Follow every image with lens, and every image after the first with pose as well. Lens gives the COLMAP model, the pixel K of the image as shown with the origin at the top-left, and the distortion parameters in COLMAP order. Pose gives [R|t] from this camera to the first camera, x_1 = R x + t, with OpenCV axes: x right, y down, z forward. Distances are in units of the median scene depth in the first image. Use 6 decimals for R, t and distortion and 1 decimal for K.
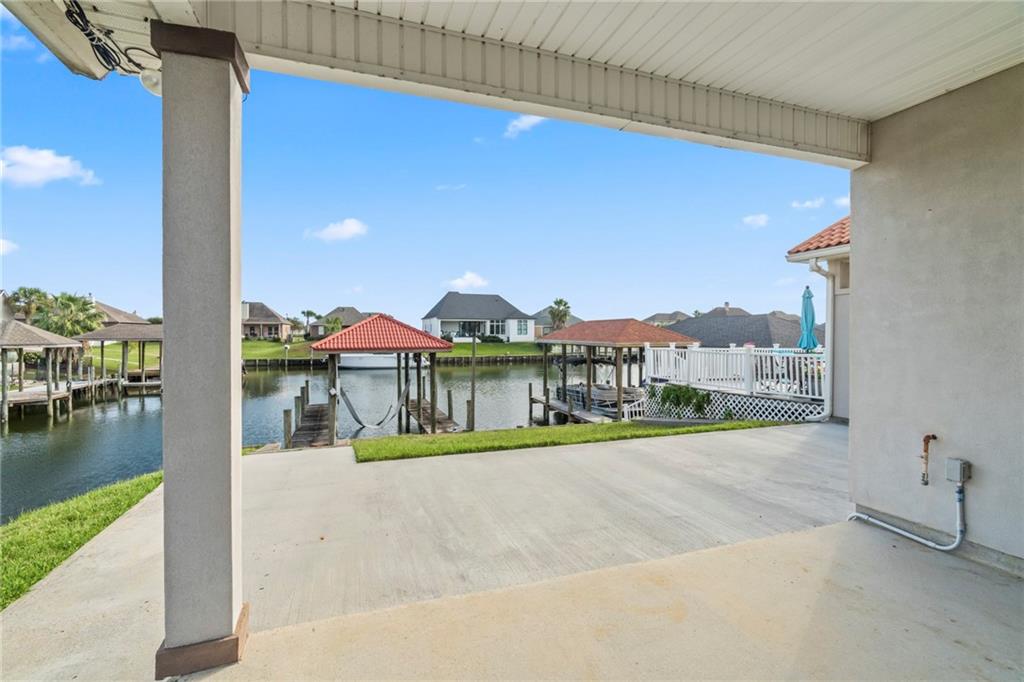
lens RADIAL K [[463.0, 0, 507.2], [0, 463.0, 334.3], [0, 0, 1]] dist [-0.004330, 0.000553]
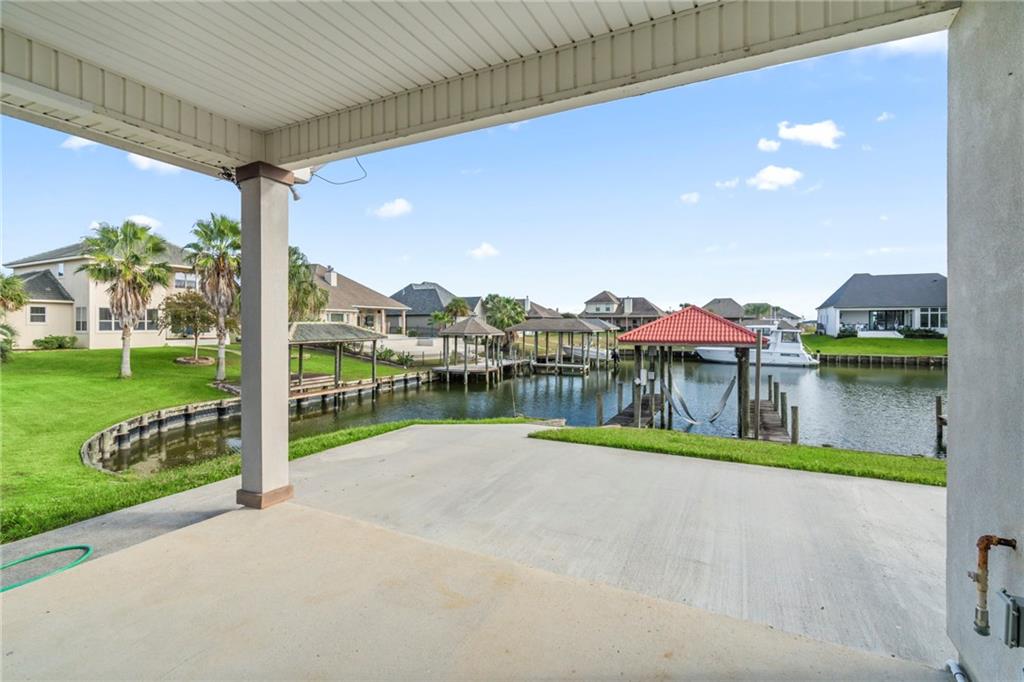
lens RADIAL K [[463.0, 0, 506.9], [0, 463.0, 326.2], [0, 0, 1]] dist [-0.004330, 0.000553]
pose [[0.695558, 0.001311, -0.718468, 0.091863], [-0.001957, 0.999998, -0.000070, -0.000394], [0.718467, 0.001455, 0.695560, 0.029079]]
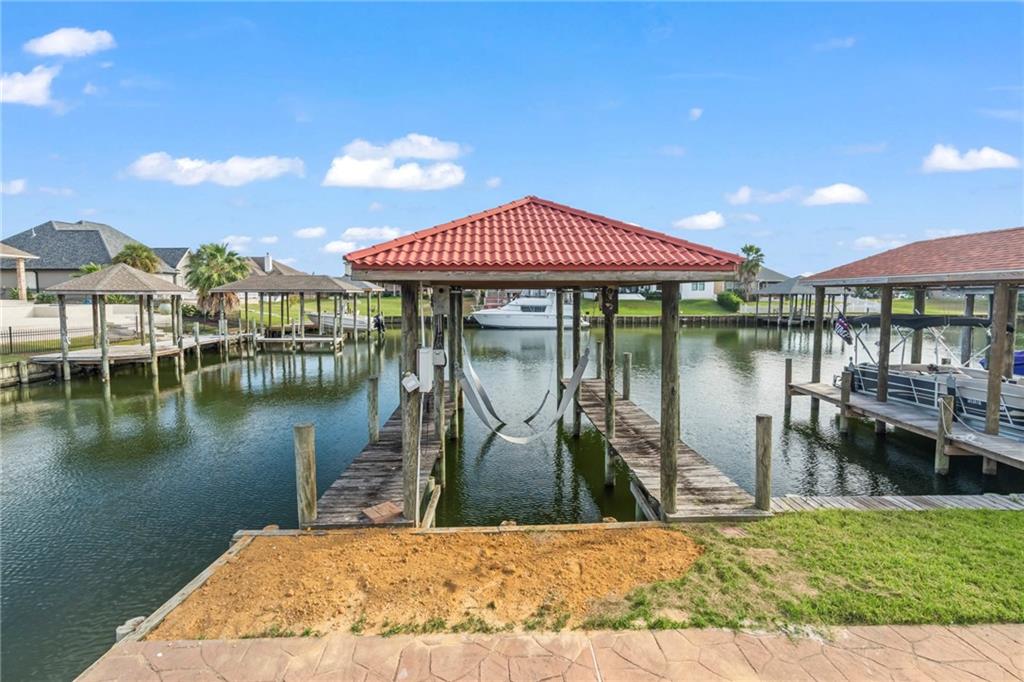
lens RADIAL K [[463.0, 0, 521.4], [0, 463.0, 330.9], [0, 0, 1]] dist [-0.004330, 0.000553]
pose [[0.959888, 0.021815, -0.279534, -0.098348], [-0.000598, 0.997126, 0.075760, 0.027706], [0.280383, -0.072554, 0.957142, 0.354312]]
